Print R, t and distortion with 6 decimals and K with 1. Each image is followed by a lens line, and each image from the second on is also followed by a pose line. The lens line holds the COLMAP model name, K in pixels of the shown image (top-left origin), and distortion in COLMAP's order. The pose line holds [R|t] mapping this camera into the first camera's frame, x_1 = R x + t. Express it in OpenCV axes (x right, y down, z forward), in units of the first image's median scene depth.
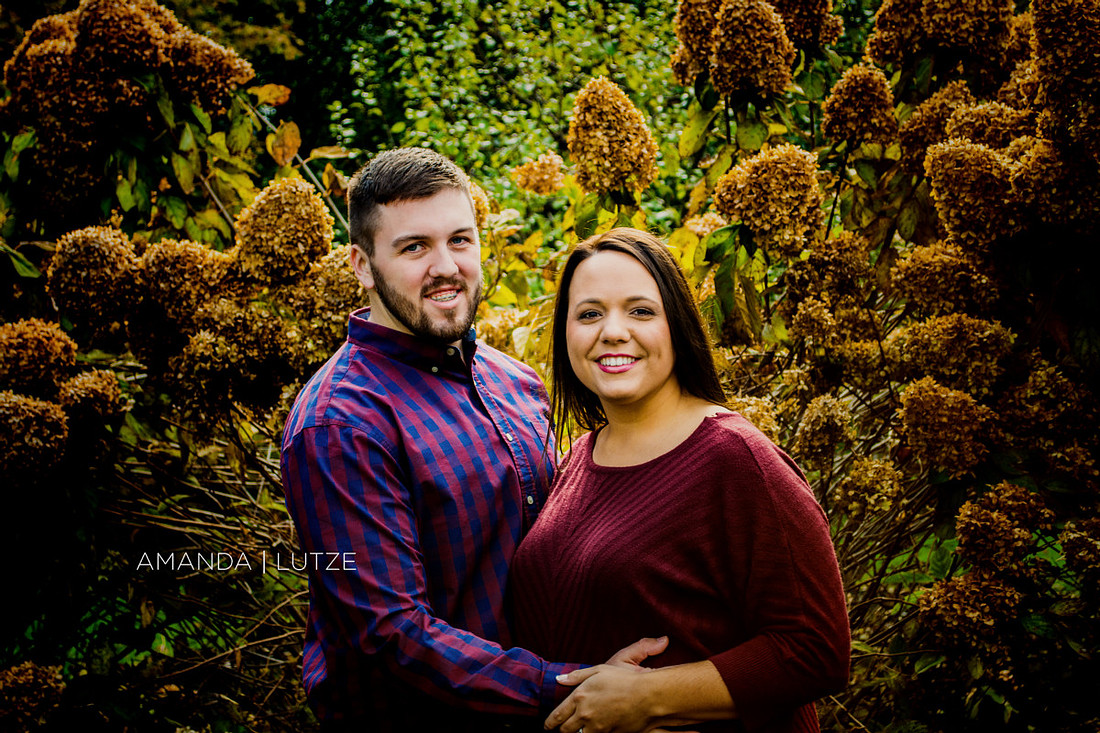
lens RADIAL K [[2534.4, 0, 549.9], [0, 2534.4, 365.1], [0, 0, 1]] dist [0.094048, 0.000000]
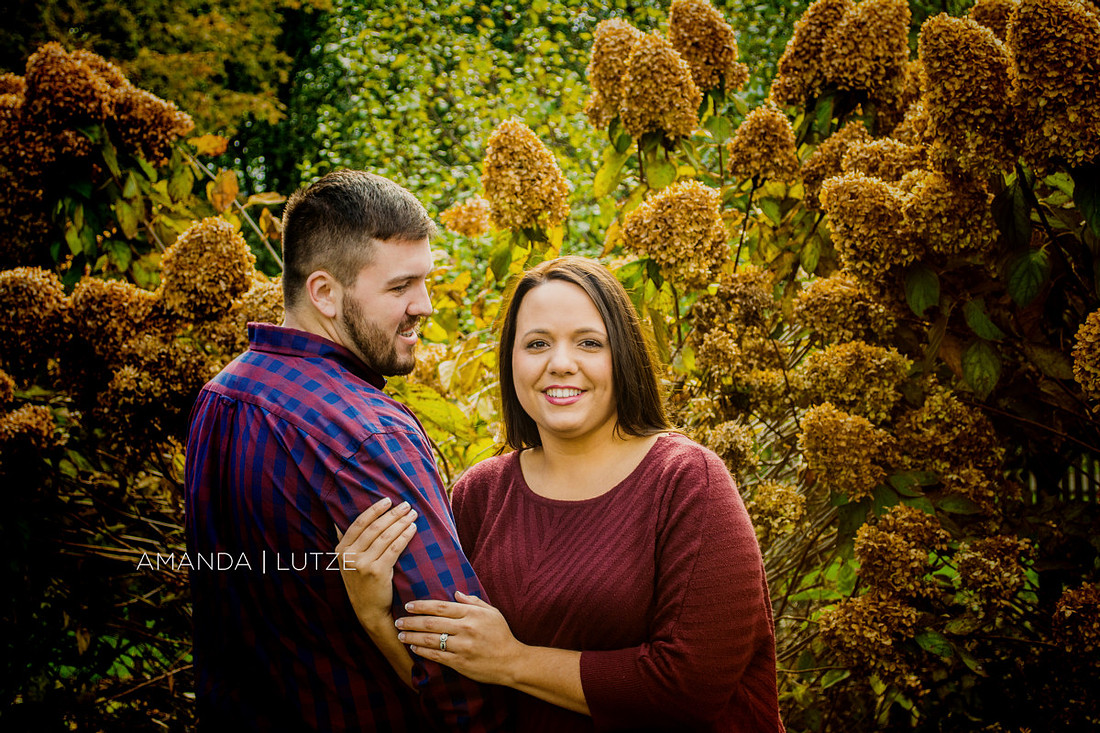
lens RADIAL K [[2198.6, 0, 550.3], [0, 2198.6, 368.8], [0, 0, 1]] dist [0.051210, 0.000000]
pose [[0.999894, -0.011255, 0.009272, 0.025763], [0.011387, 0.999834, -0.014228, 0.002052], [-0.009110, 0.014332, 0.999856, 0.096866]]
